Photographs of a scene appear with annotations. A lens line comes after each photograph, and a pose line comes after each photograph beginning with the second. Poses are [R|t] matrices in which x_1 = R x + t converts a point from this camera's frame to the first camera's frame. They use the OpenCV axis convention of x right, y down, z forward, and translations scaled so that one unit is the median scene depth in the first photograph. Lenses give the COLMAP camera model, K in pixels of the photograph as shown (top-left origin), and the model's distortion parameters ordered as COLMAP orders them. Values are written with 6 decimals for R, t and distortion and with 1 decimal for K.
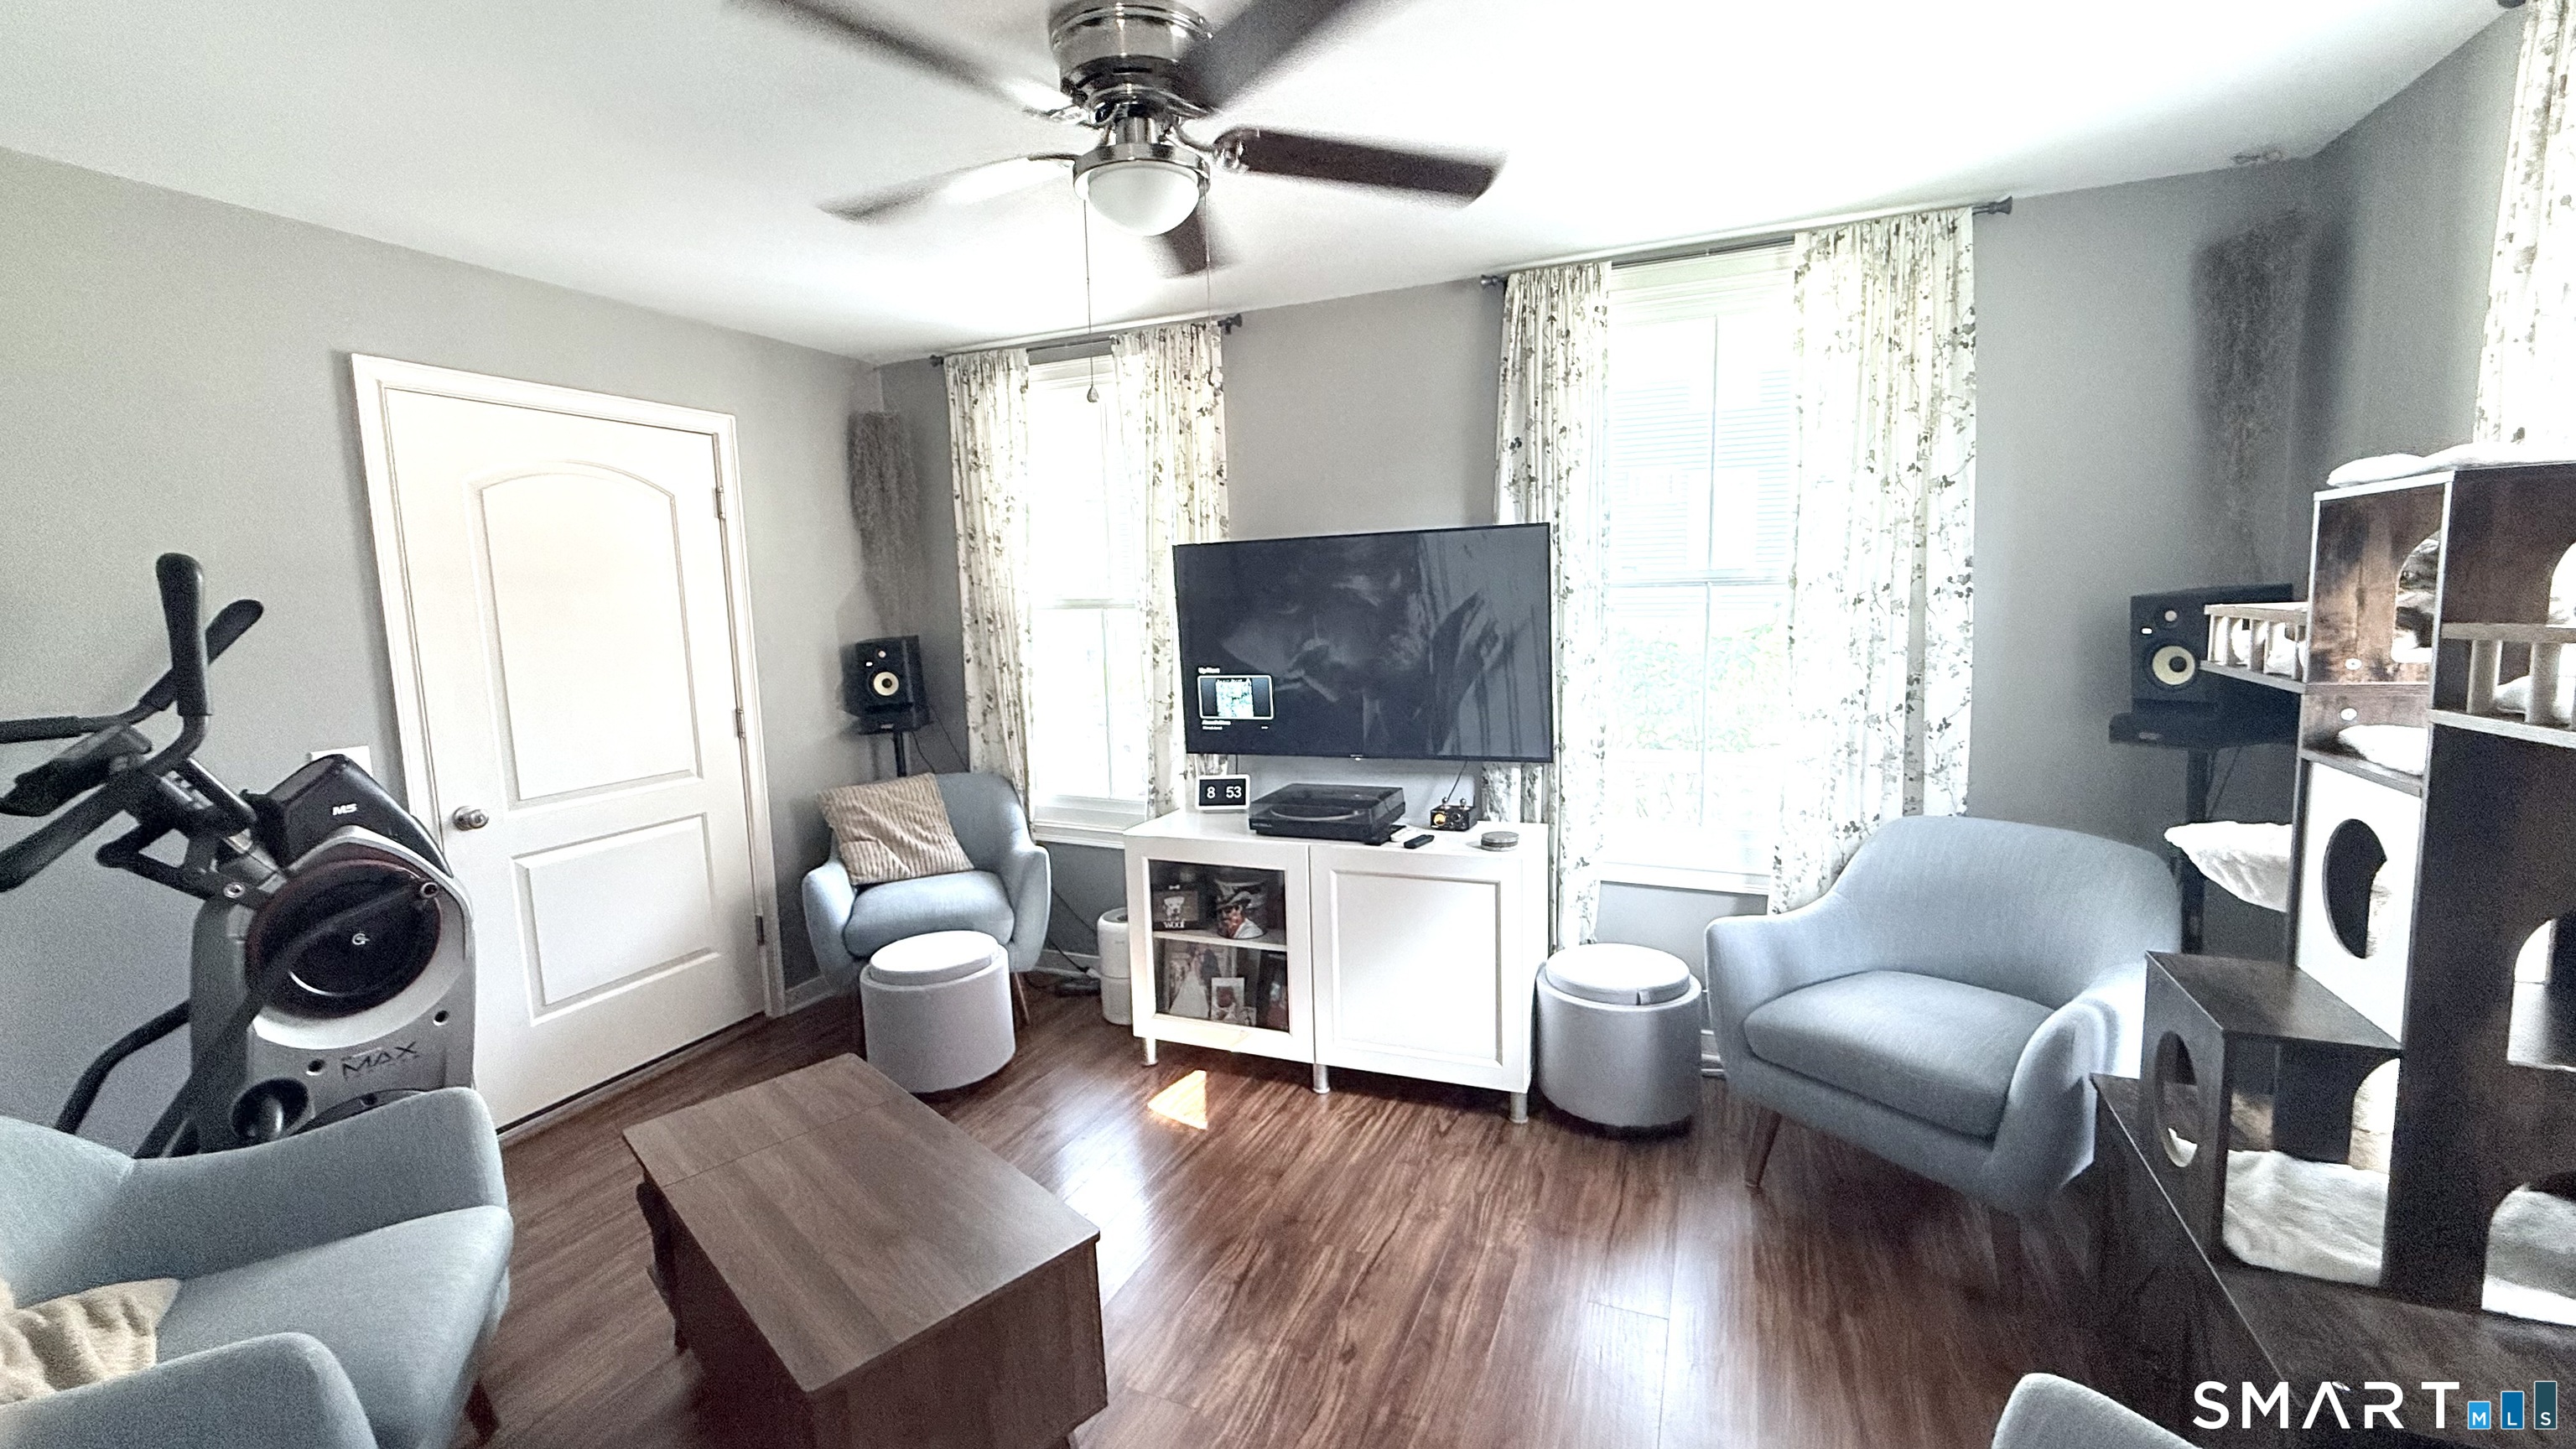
lens RADIAL K [[1044.0, 0, 1294.5], [0, 1044.0, 719.7], [0, 0, 1]] dist [0.003013, 0.000143]
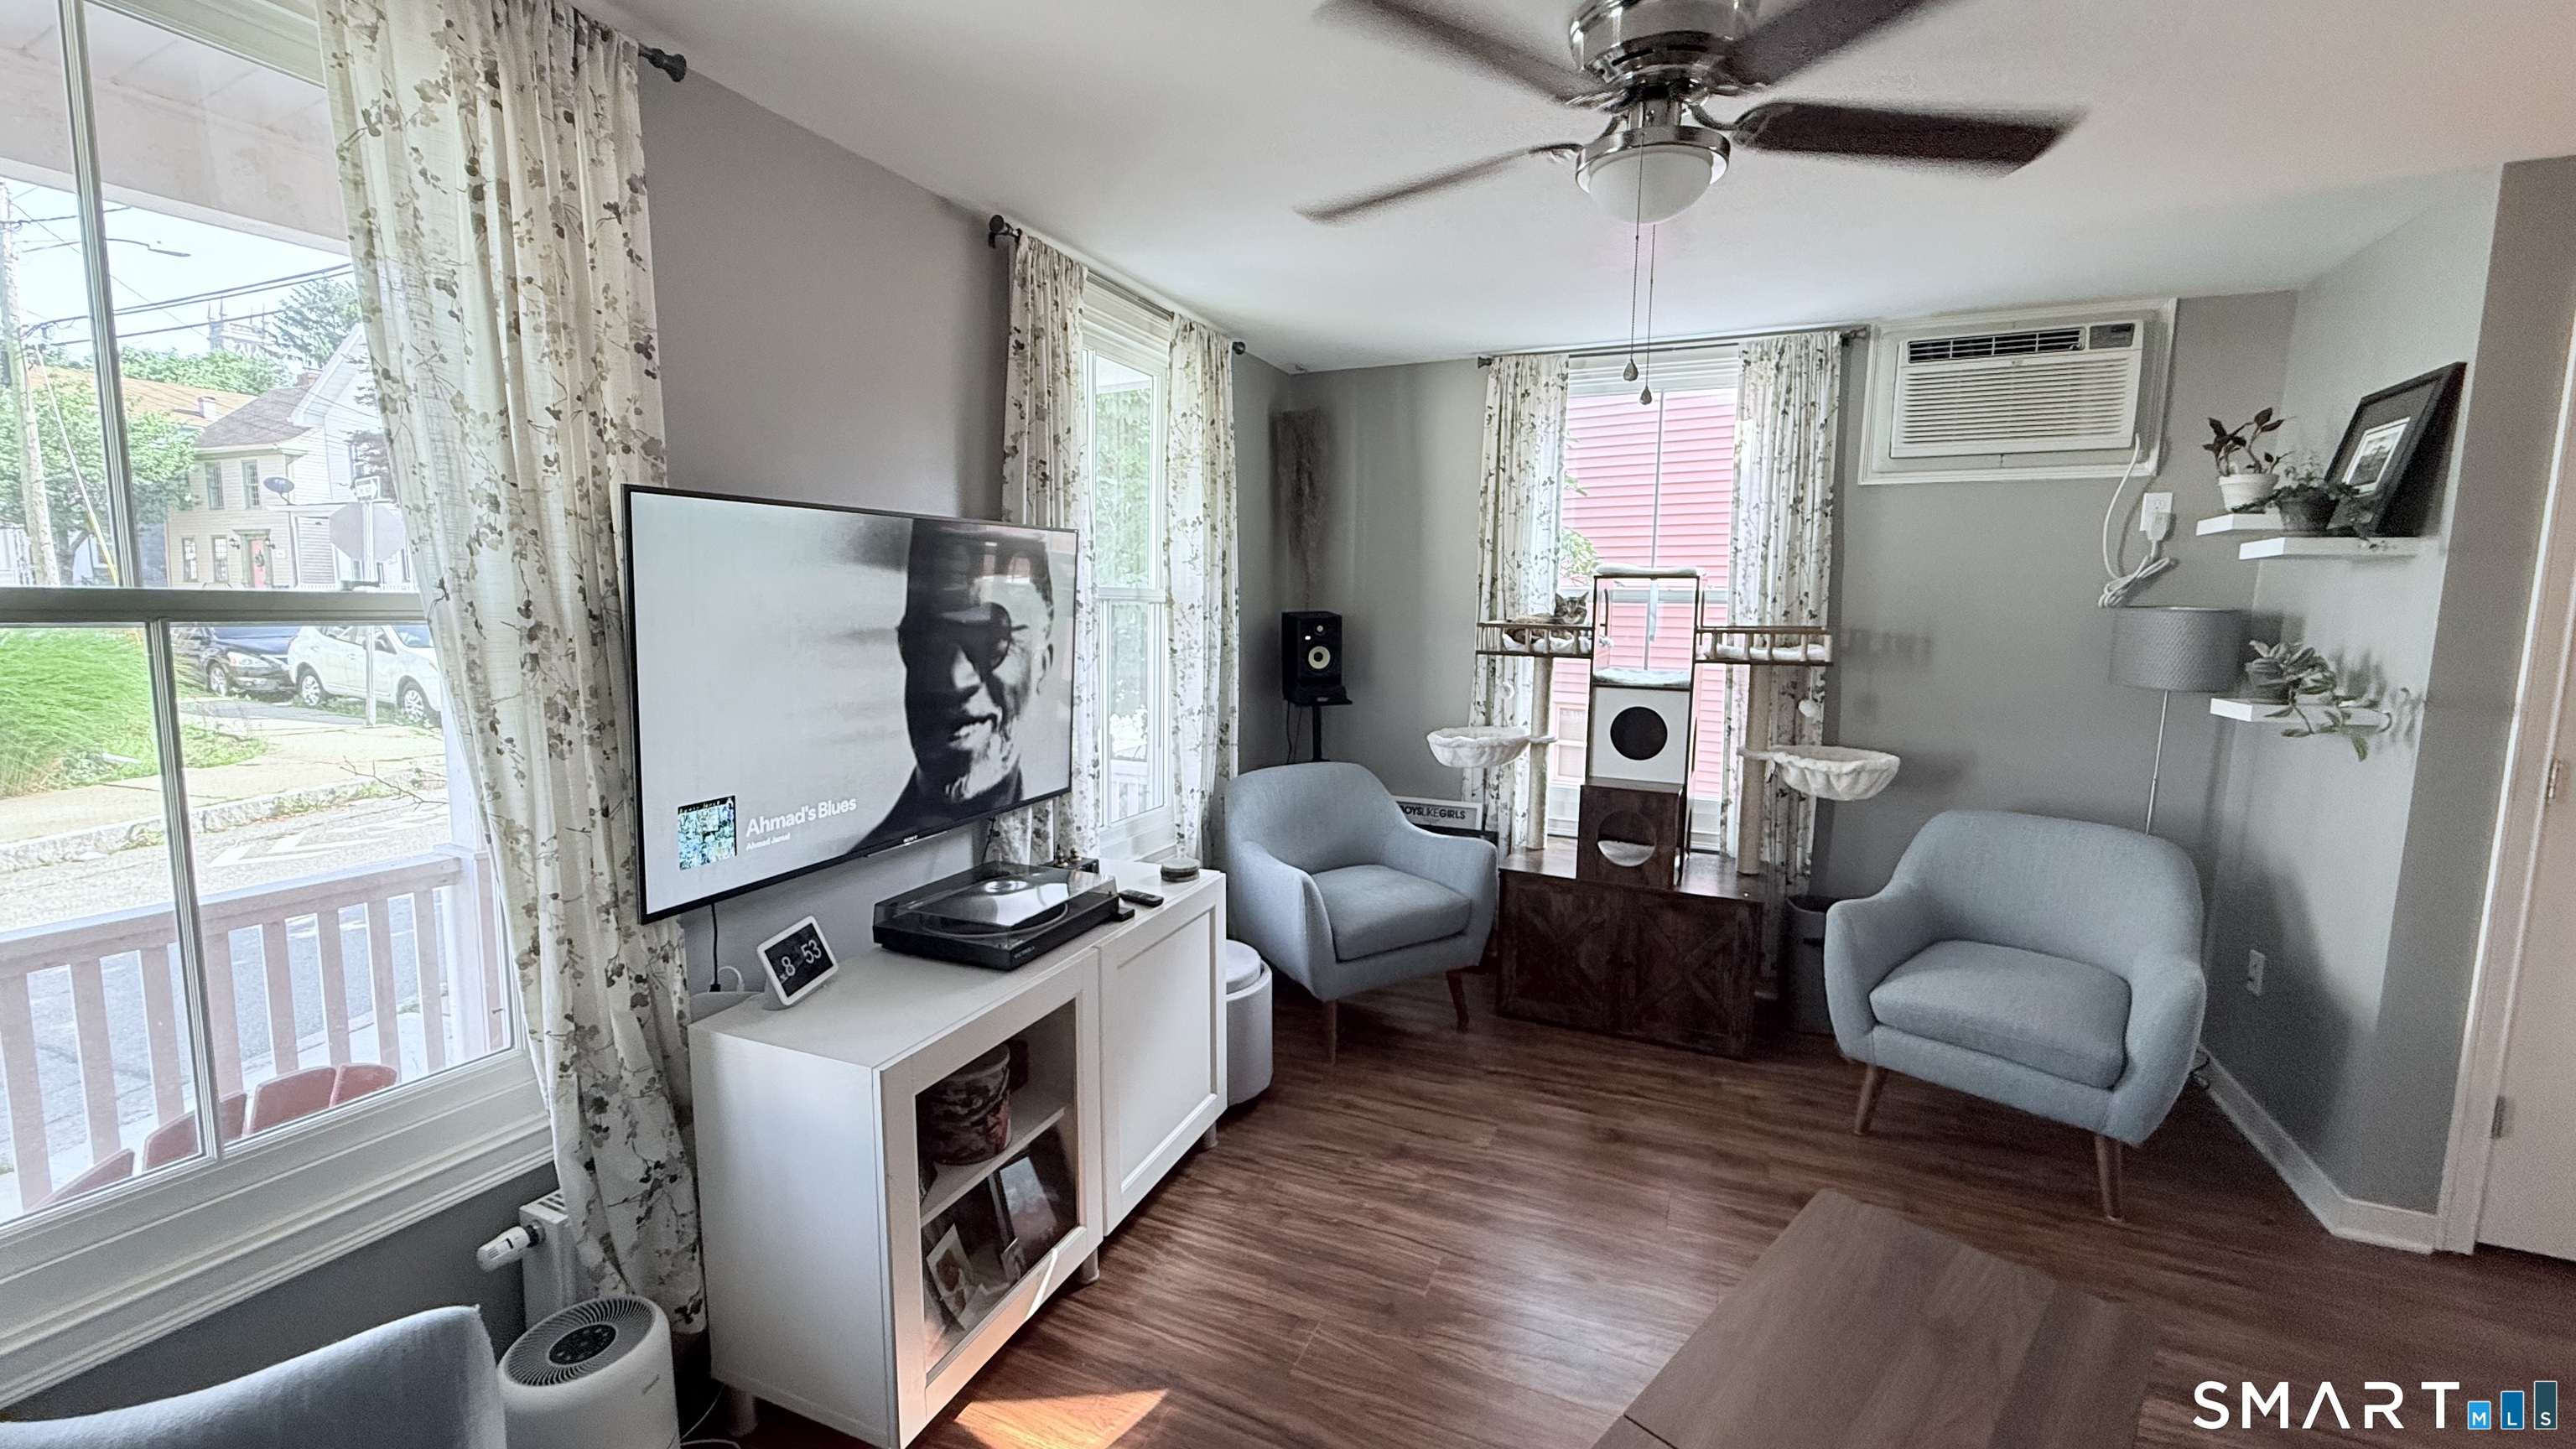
lens RADIAL K [[1044.0, 0, 1283.4], [0, 1044.0, 721.0], [0, 0, 1]] dist [0.003013, 0.000143]
pose [[-0.001613, -0.086553, 0.996246, -0.684635], [0.109099, 0.990285, 0.086212, -0.082262], [-0.994030, 0.108828, 0.007846, 0.831918]]
